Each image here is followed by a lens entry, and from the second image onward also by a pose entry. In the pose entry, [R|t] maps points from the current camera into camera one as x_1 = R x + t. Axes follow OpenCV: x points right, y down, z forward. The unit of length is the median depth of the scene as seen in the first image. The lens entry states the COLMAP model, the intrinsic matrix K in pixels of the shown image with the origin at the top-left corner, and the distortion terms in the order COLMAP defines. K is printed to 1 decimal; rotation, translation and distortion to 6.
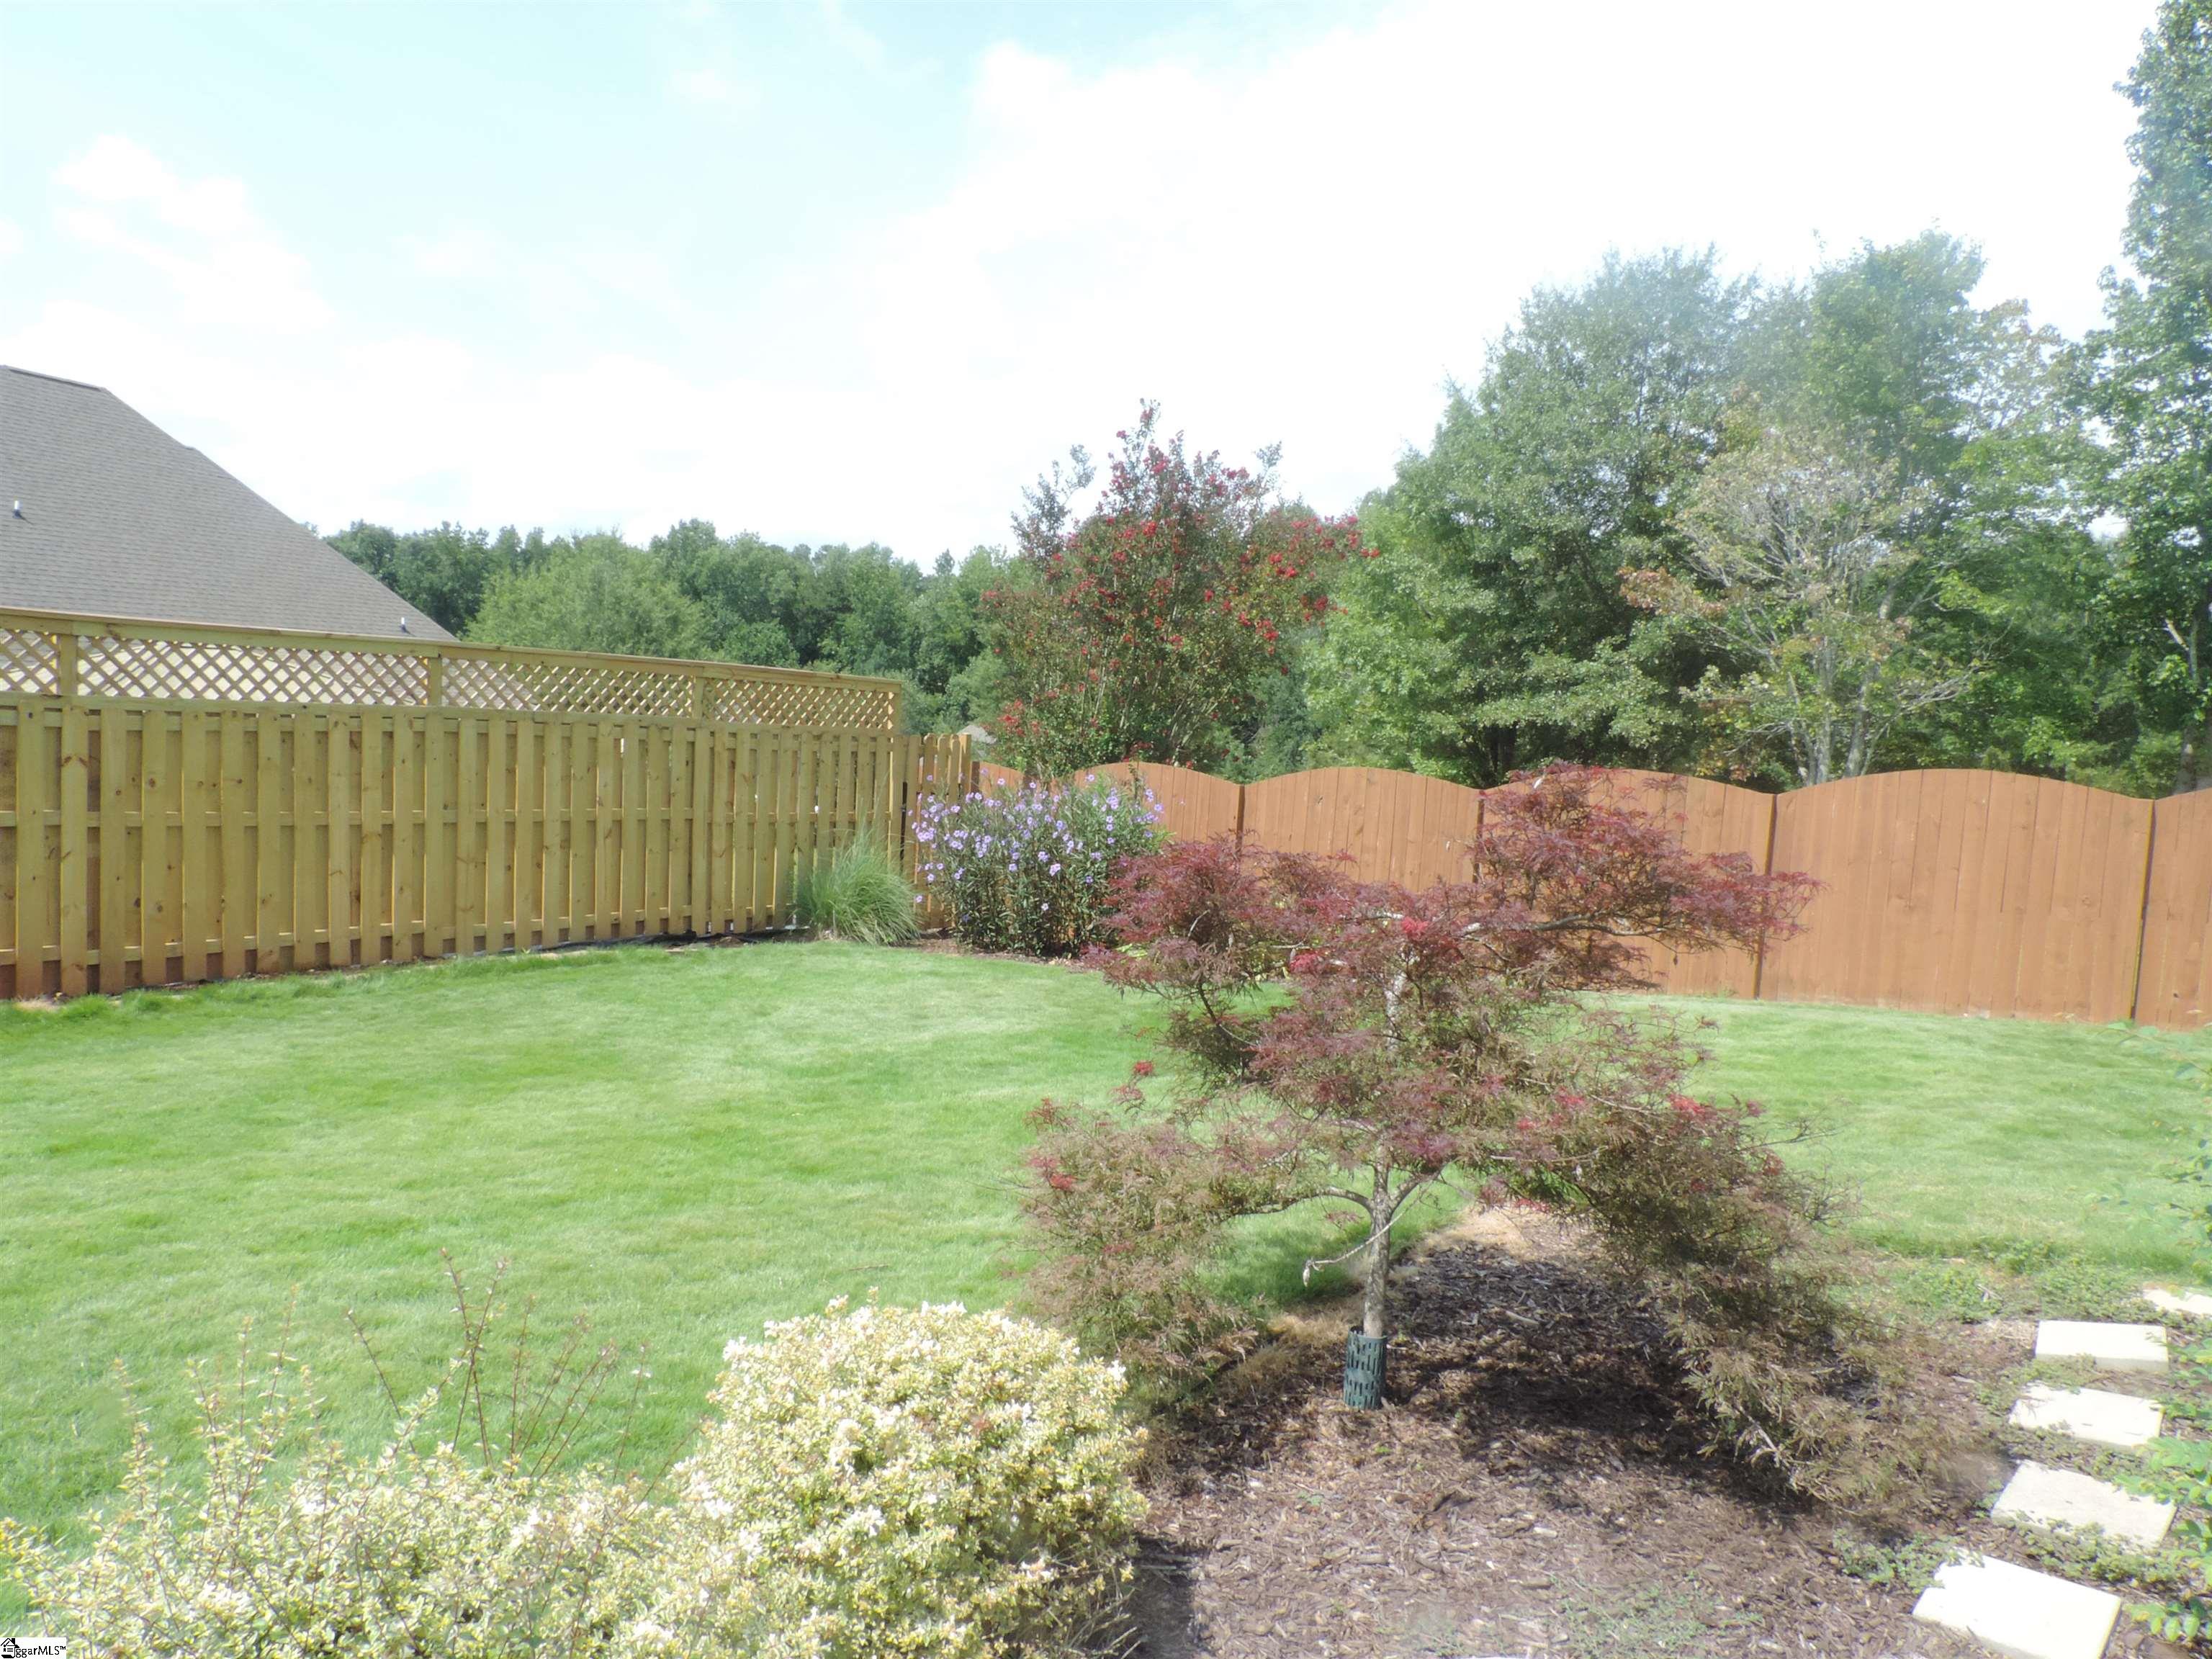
lens RADIAL K [[1623.9, 0, 1106.2], [0, 1623.9, 824.2], [0, 0, 1]] dist [-0.000768, -0.006310]
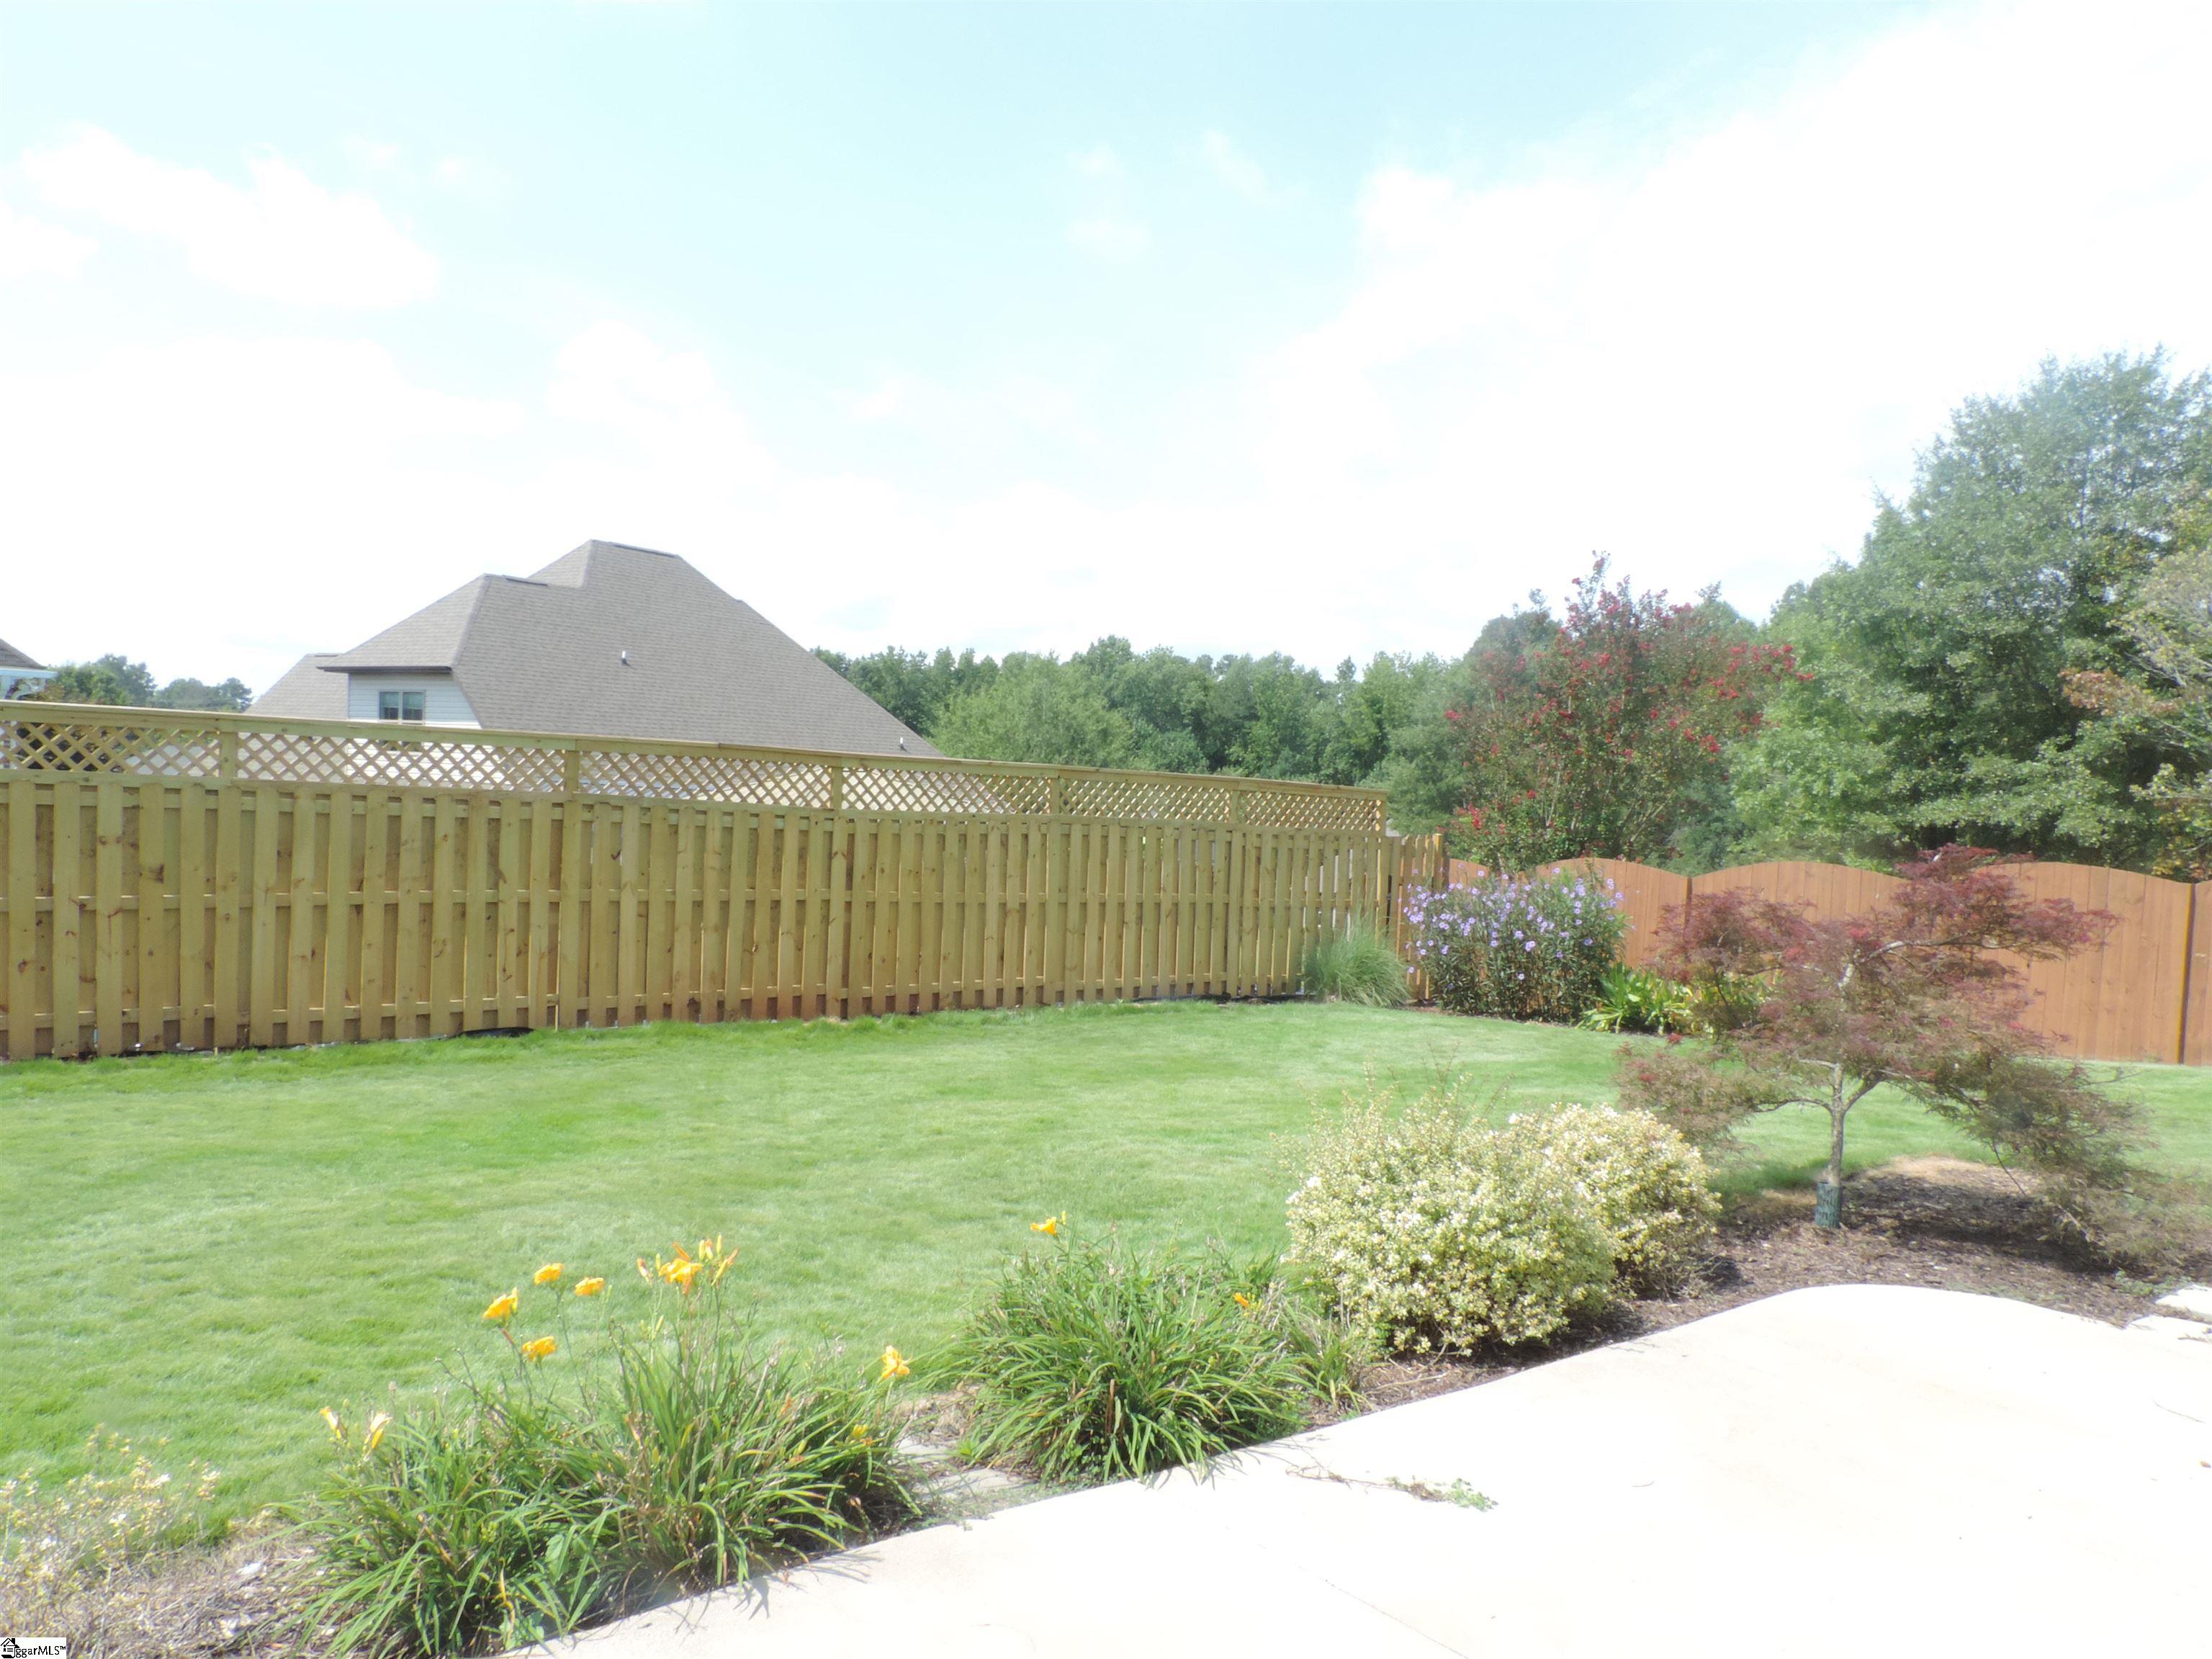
lens RADIAL K [[1623.9, 0, 1101.5], [0, 1623.9, 829.8], [0, 0, 1]] dist [-0.000768, -0.006310]
pose [[0.970737, -0.004957, -0.240092, -0.042665], [-0.009486, 0.998215, -0.058961, 0.013505], [0.239956, 0.059513, 0.968958, -0.213409]]
